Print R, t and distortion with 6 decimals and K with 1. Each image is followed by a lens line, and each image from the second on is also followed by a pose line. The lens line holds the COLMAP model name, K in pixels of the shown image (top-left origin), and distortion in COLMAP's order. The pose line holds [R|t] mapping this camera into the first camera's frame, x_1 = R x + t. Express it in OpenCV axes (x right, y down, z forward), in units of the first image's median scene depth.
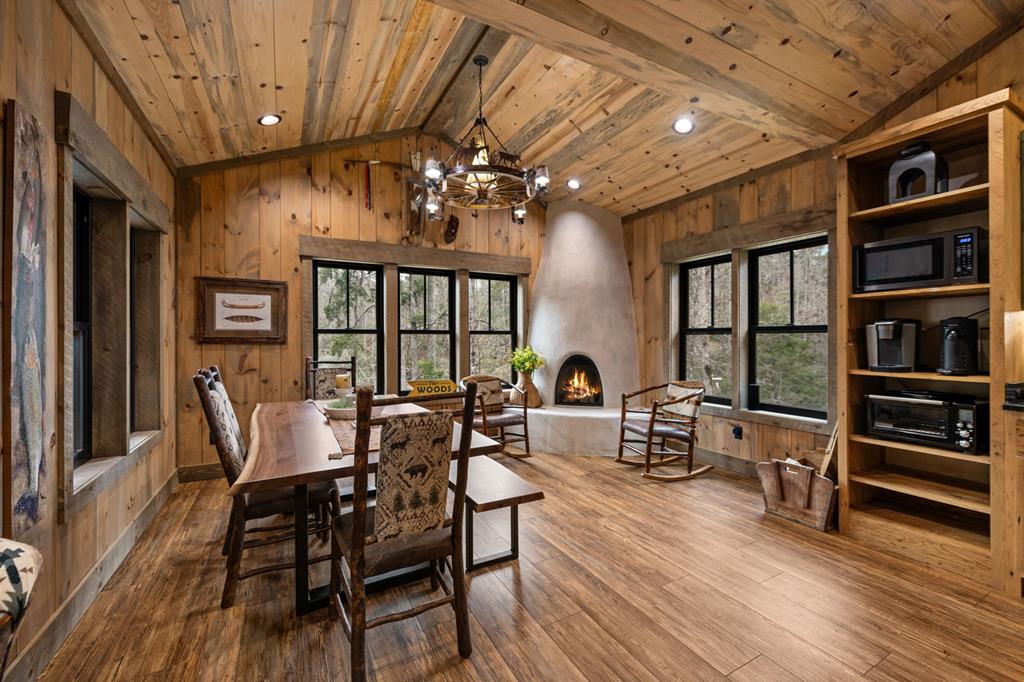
lens RADIAL K [[430.2, 0, 512.5], [0, 430.2, 339.7], [0, 0, 1]] dist [0.009536, -0.001169]
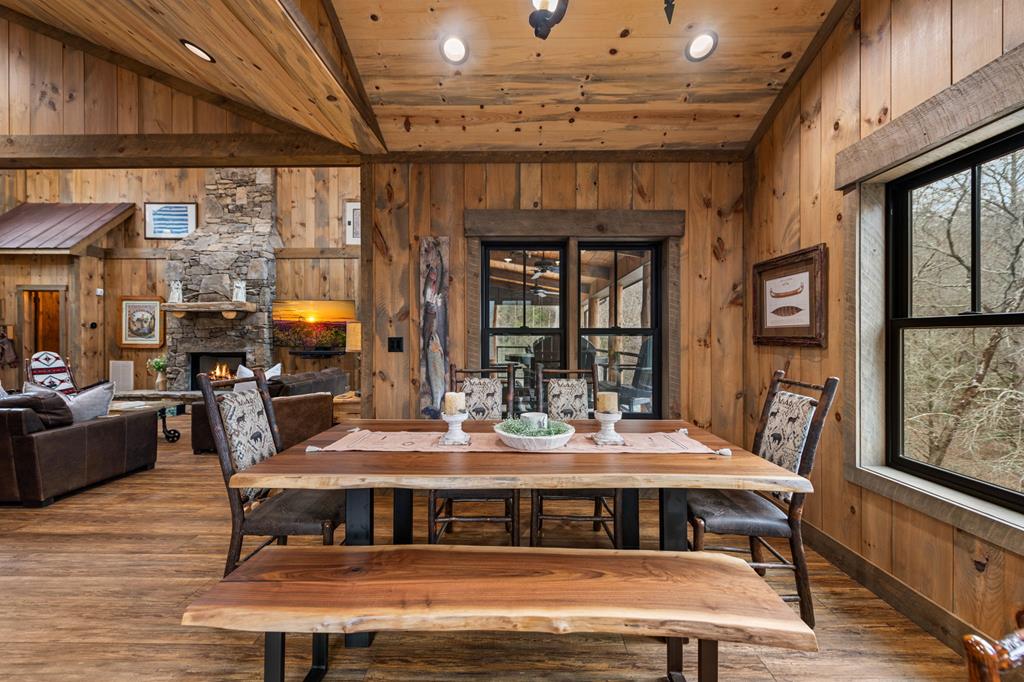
lens RADIAL K [[399.4, 0, 510.9], [0, 399.4, 338.6], [0, 0, 1]] dist [0.008786, -0.000575]
pose [[-0.501279, 0.001041, -0.865285, 0.162125], [-0.003558, 0.999988, 0.003264, -0.002771], [0.865279, 0.004715, -0.501269, 0.840733]]
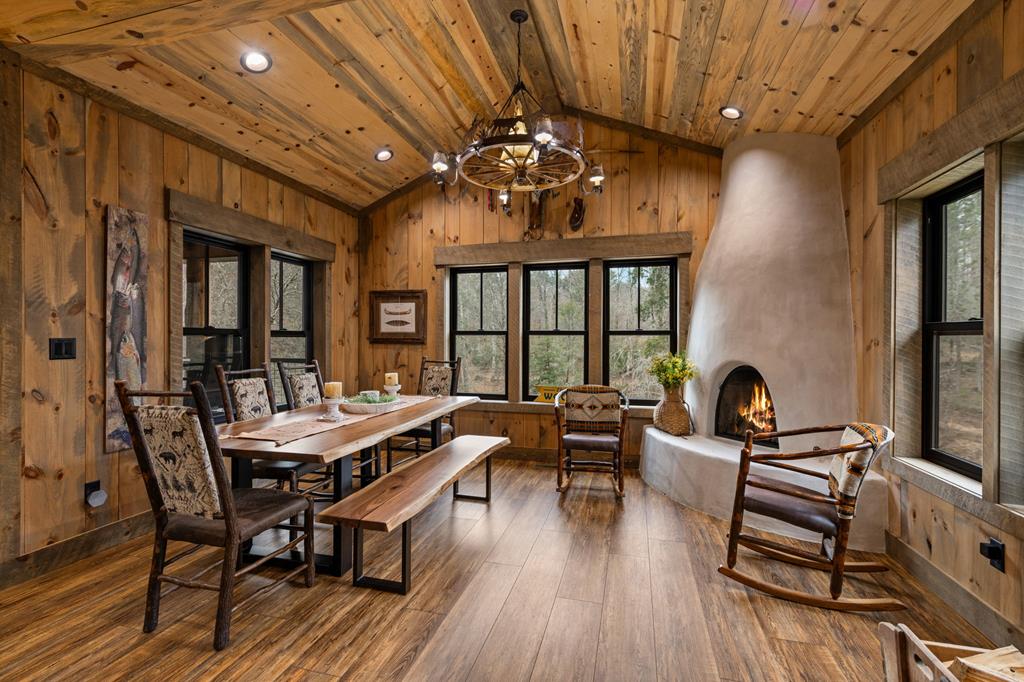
lens RADIAL K [[456.3, 0, 506.9], [0, 456.3, 340.0], [0, 0, 1]] dist [0.009819, -0.003948]
pose [[0.710586, 0.004701, -0.703594, 0.445240], [-0.005817, 0.999983, 0.000807, -0.003368], [0.703586, 0.003519, 0.710601, 0.273512]]
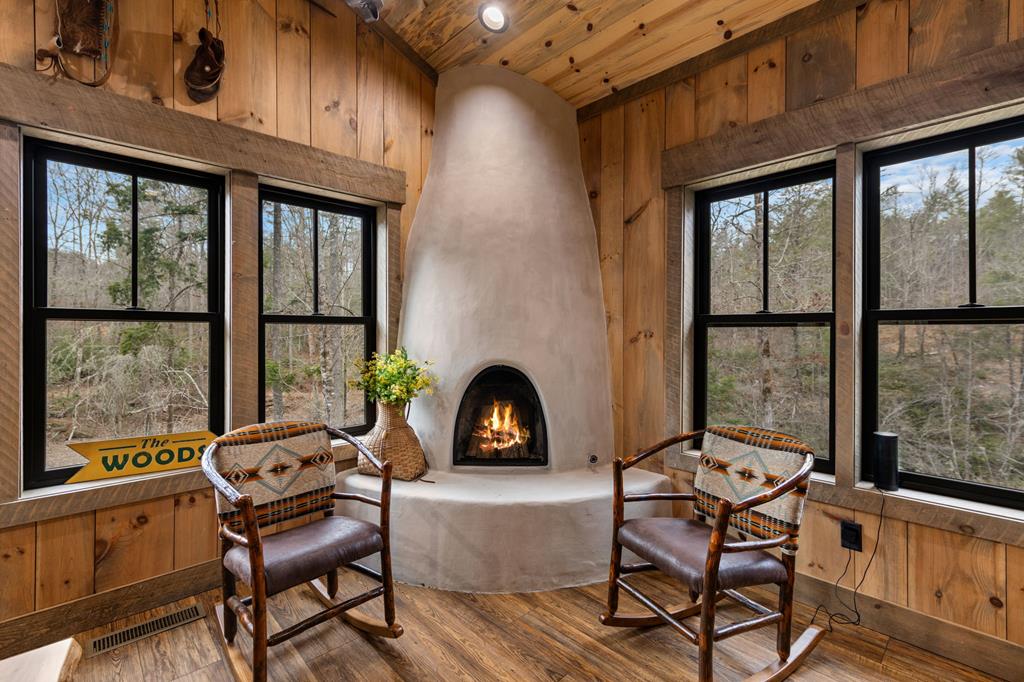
lens RADIAL K [[456.3, 0, 513.5], [0, 456.3, 334.8], [0, 0, 1]] dist [0.009819, -0.003948]
pose [[0.966863, 0.003169, 0.255277, 0.035704], [-0.003898, 0.999990, 0.002351, -0.002723], [-0.255266, -0.003268, 0.966865, 0.549532]]
